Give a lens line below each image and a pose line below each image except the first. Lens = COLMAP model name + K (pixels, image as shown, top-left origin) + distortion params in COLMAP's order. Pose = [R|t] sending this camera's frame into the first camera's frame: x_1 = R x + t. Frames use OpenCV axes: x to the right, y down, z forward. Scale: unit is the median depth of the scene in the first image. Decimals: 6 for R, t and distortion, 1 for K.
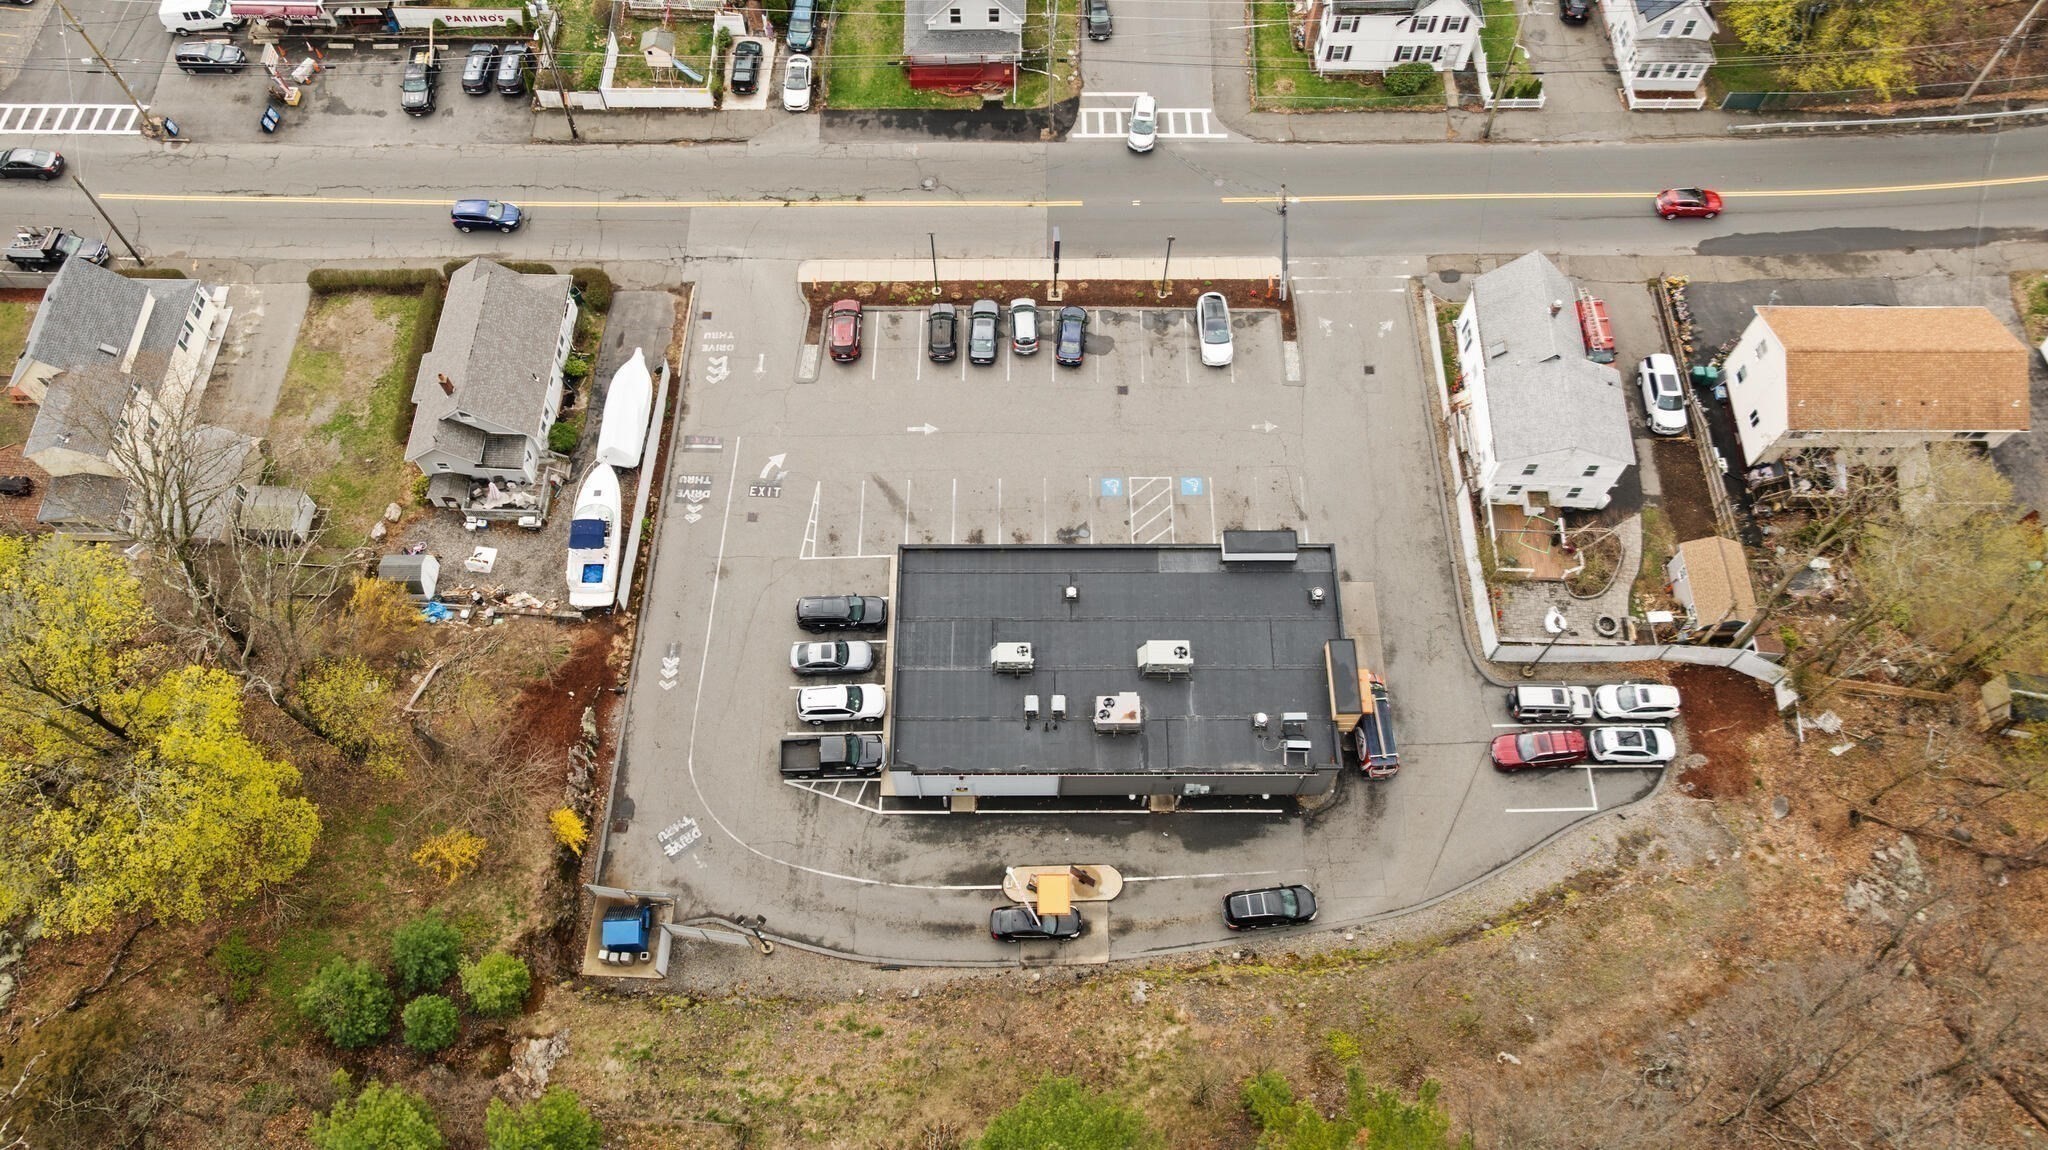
lens RADIAL K [[1437.3, 0, 1033.6], [0, 1437.3, 578.3], [0, 0, 1]] dist [-0.021043, 0.008408]
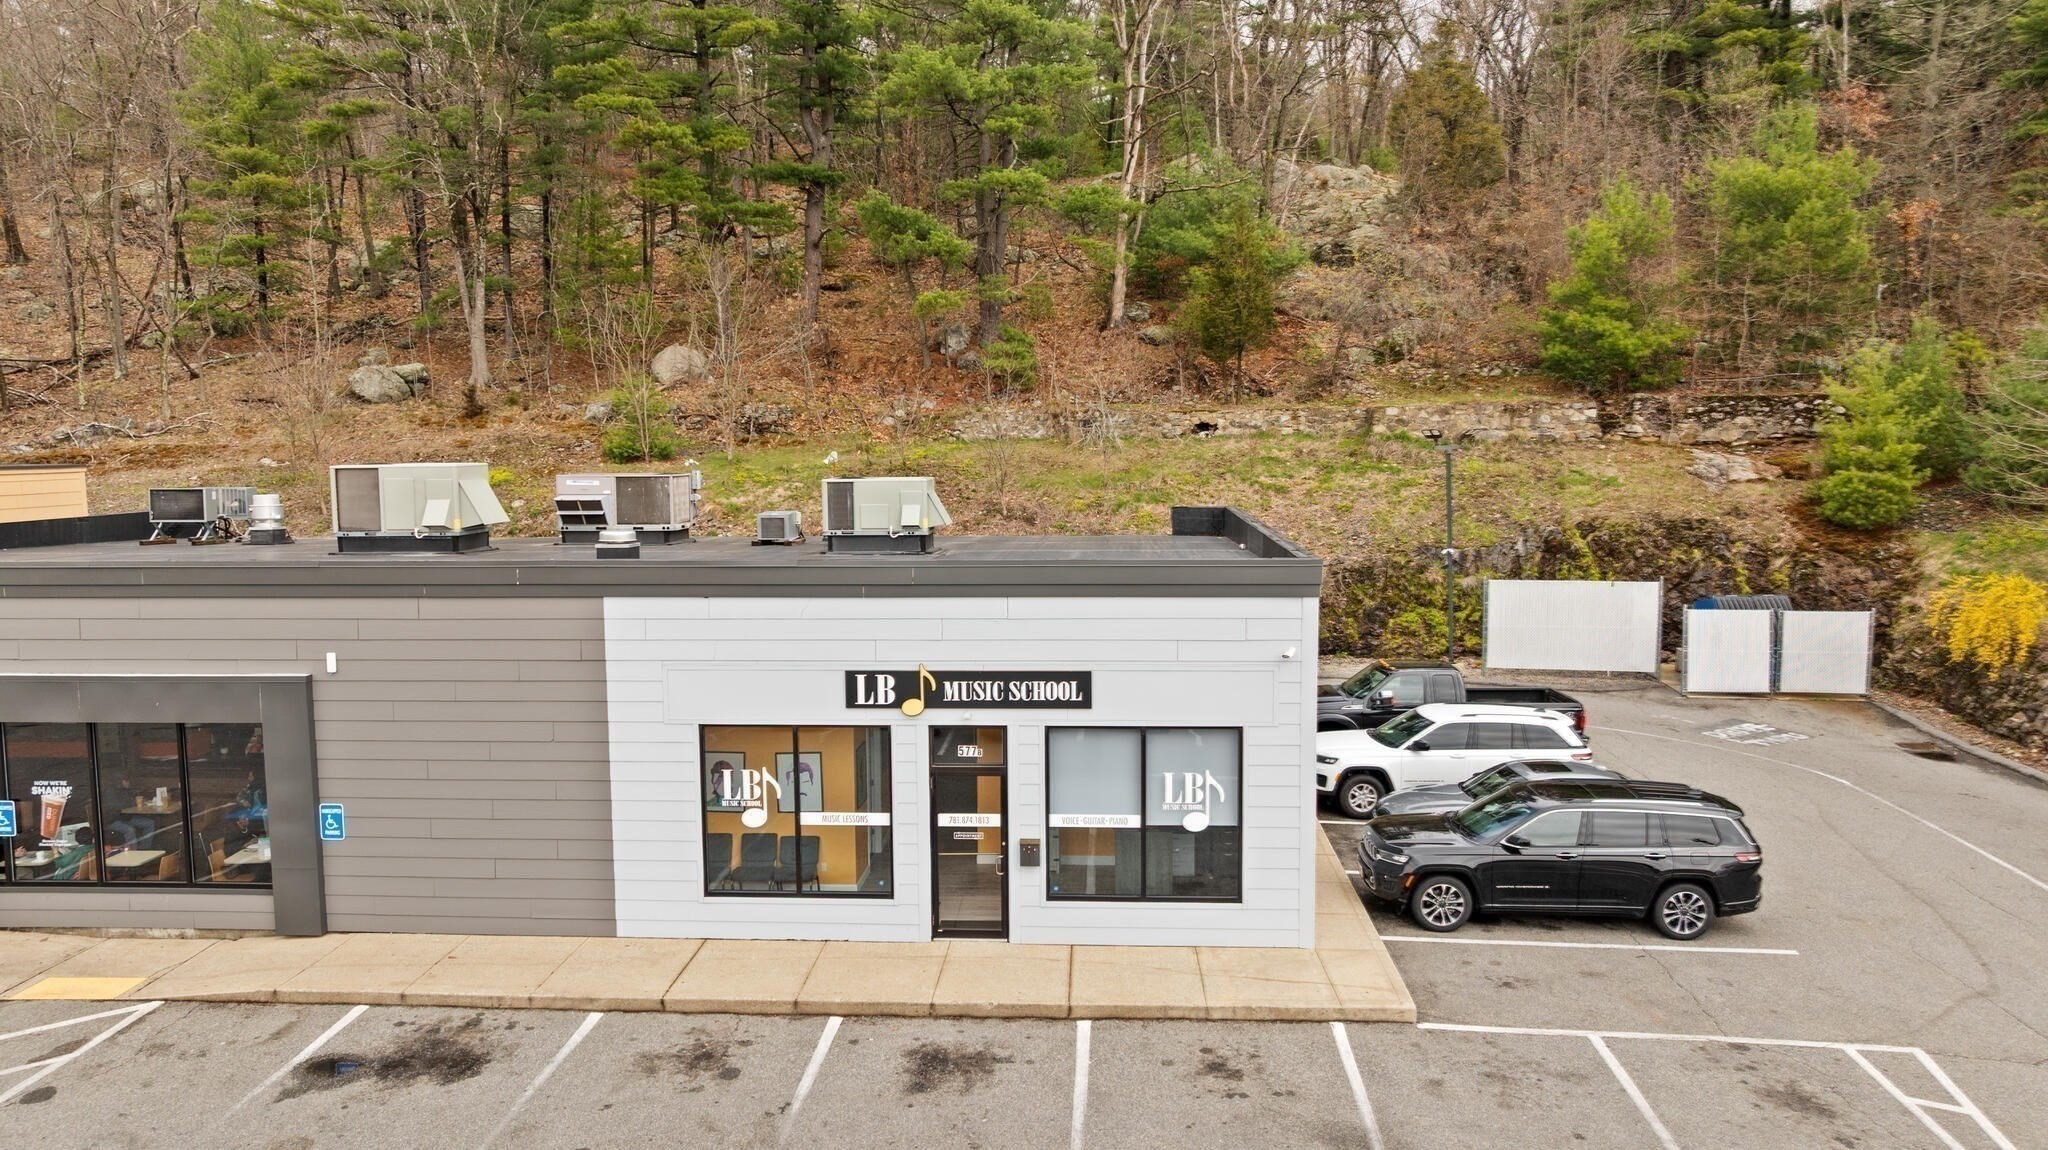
lens RADIAL K [[1437.3, 0, 1027.5], [0, 1437.3, 575.9], [0, 0, 1]] dist [-0.021043, 0.008408]
pose [[-0.997615, -0.011502, 0.068054, -0.056654], [0.060009, 0.342554, 0.937580, -0.197276], [-0.034096, 0.939428, -0.341047, 0.939295]]
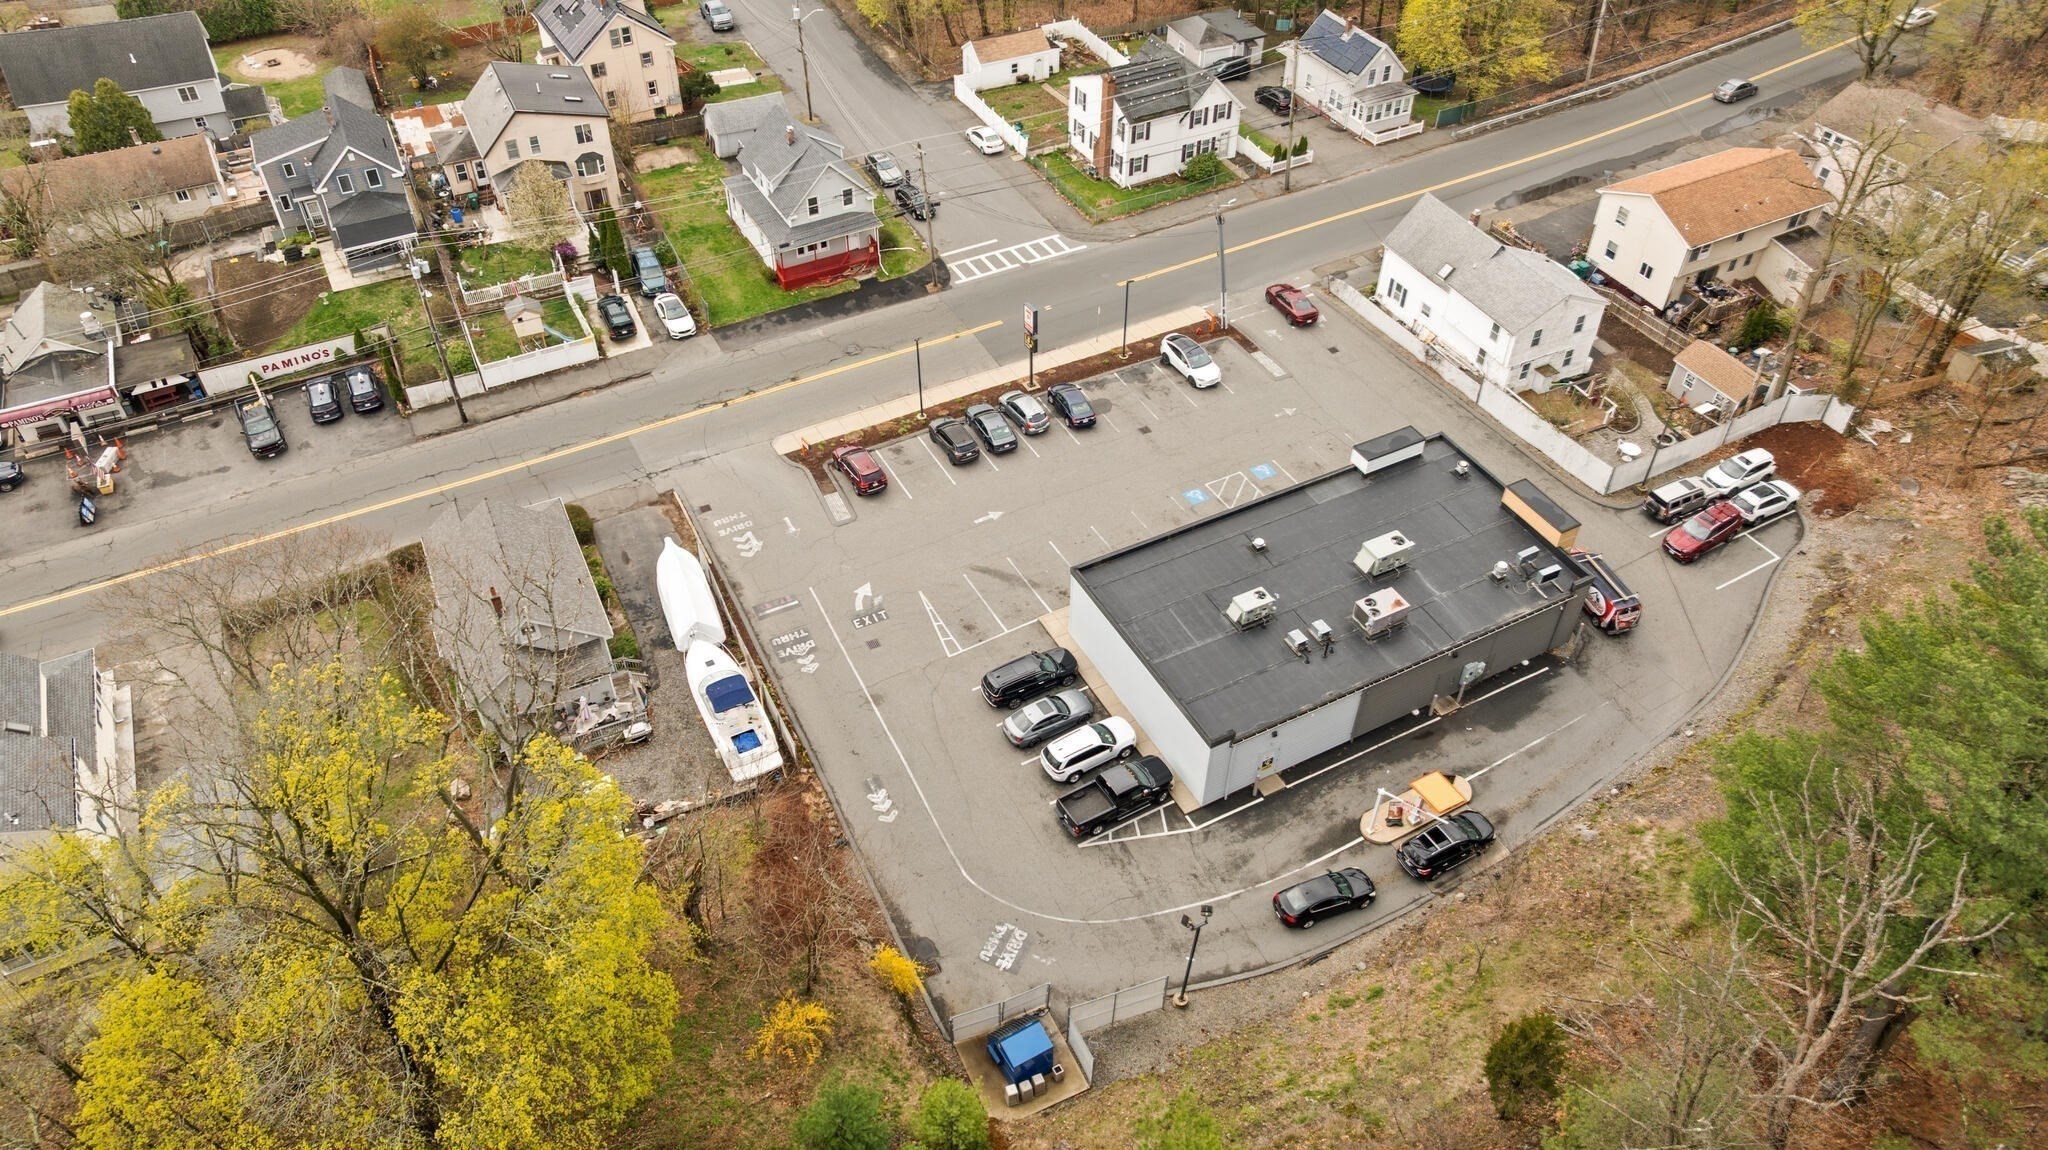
lens RADIAL K [[1437.3, 0, 1033.7], [0, 1437.3, 578.5], [0, 0, 1]] dist [-0.021043, 0.008408]
pose [[0.882918, -0.325339, 0.338543, -0.373902], [0.421729, 0.866457, -0.267202, 0.190022], [-0.206402, 0.378691, 0.902215, 0.156201]]
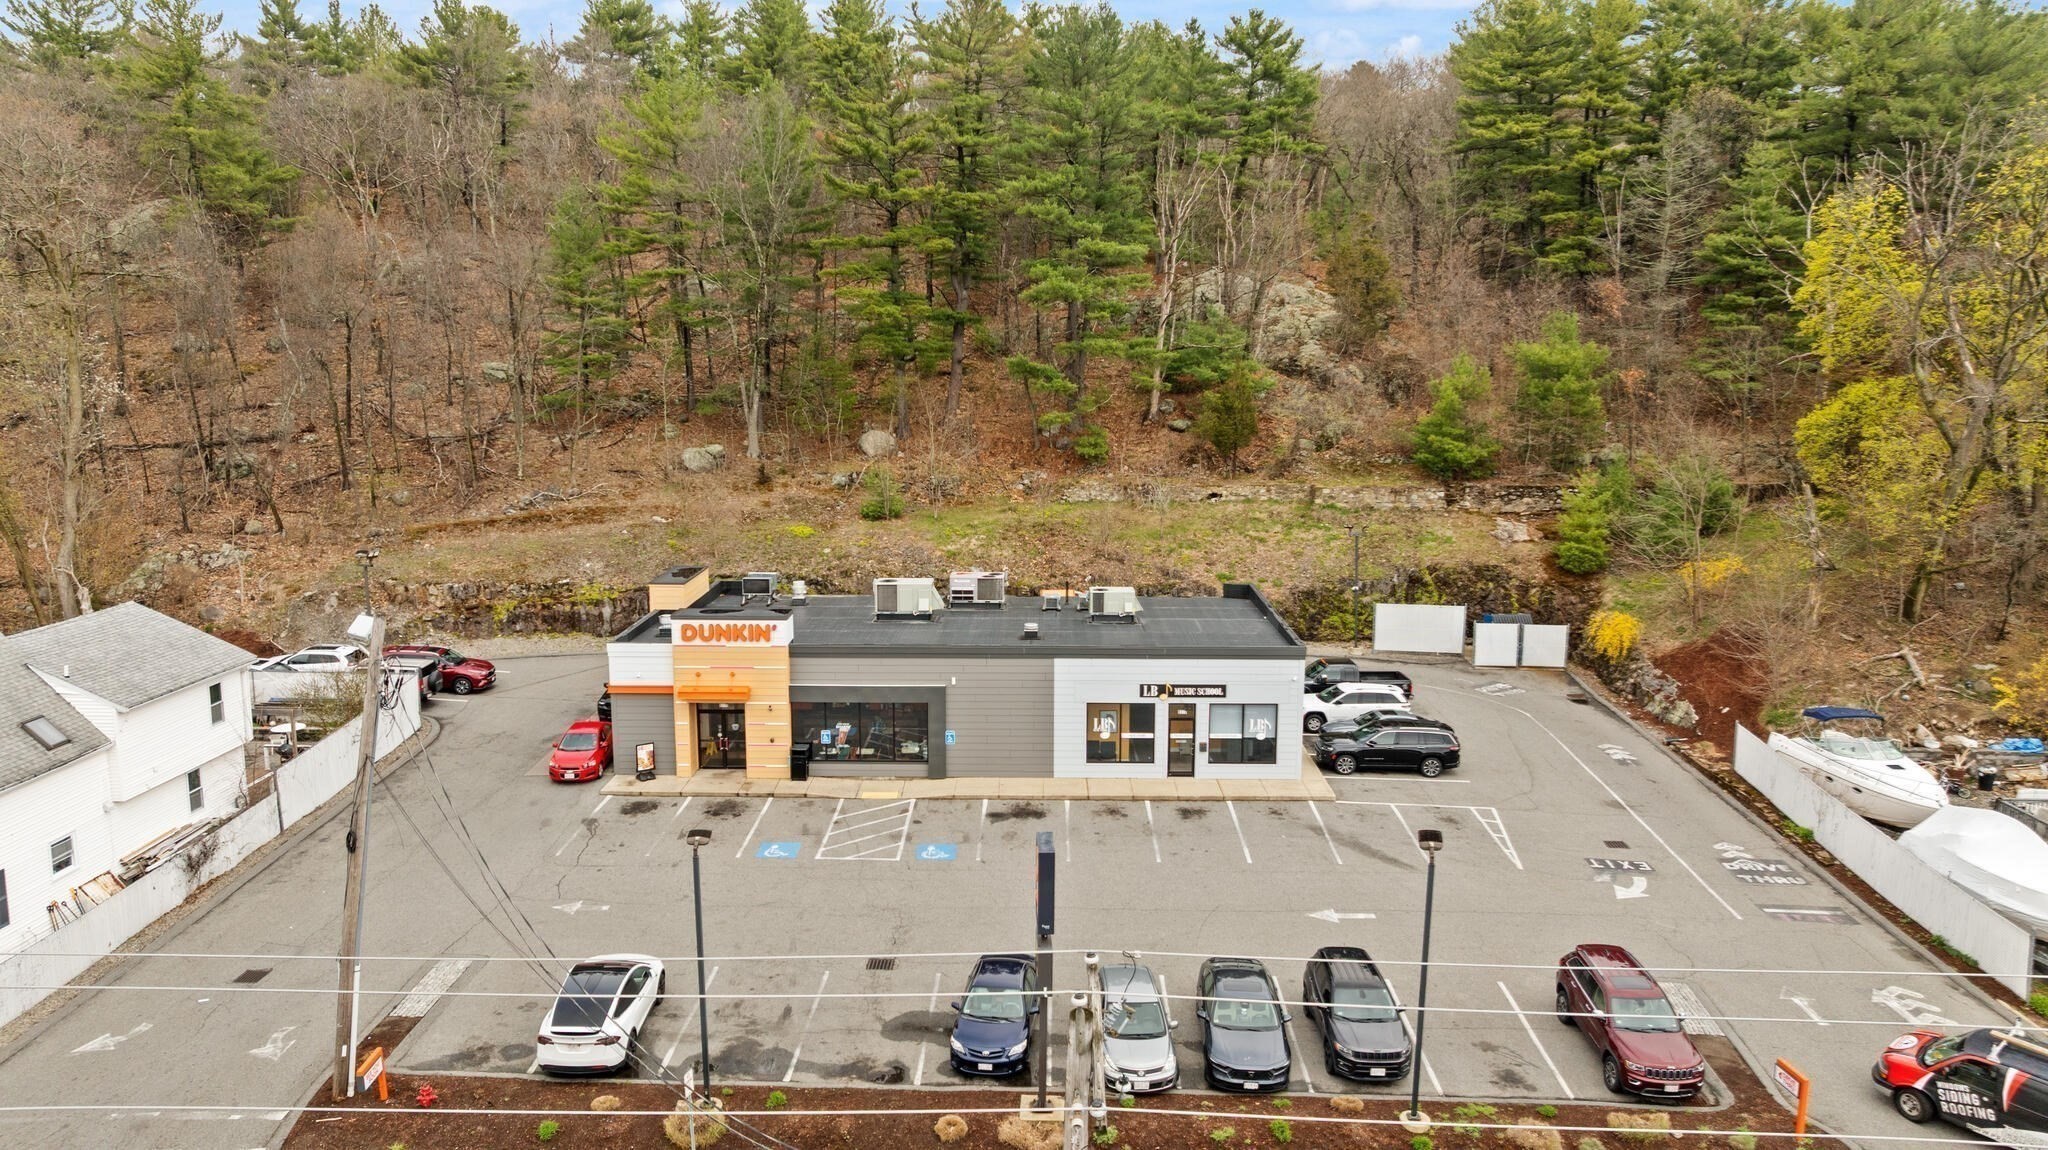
lens RADIAL K [[1437.3, 0, 1024.5], [0, 1437.3, 570.8], [0, 0, 1]] dist [-0.021043, 0.008408]
pose [[-0.999691, -0.017820, 0.017316, 0.015987], [0.011612, 0.281060, 0.959620, -0.552940], [-0.021967, 0.959525, -0.280766, 0.999894]]
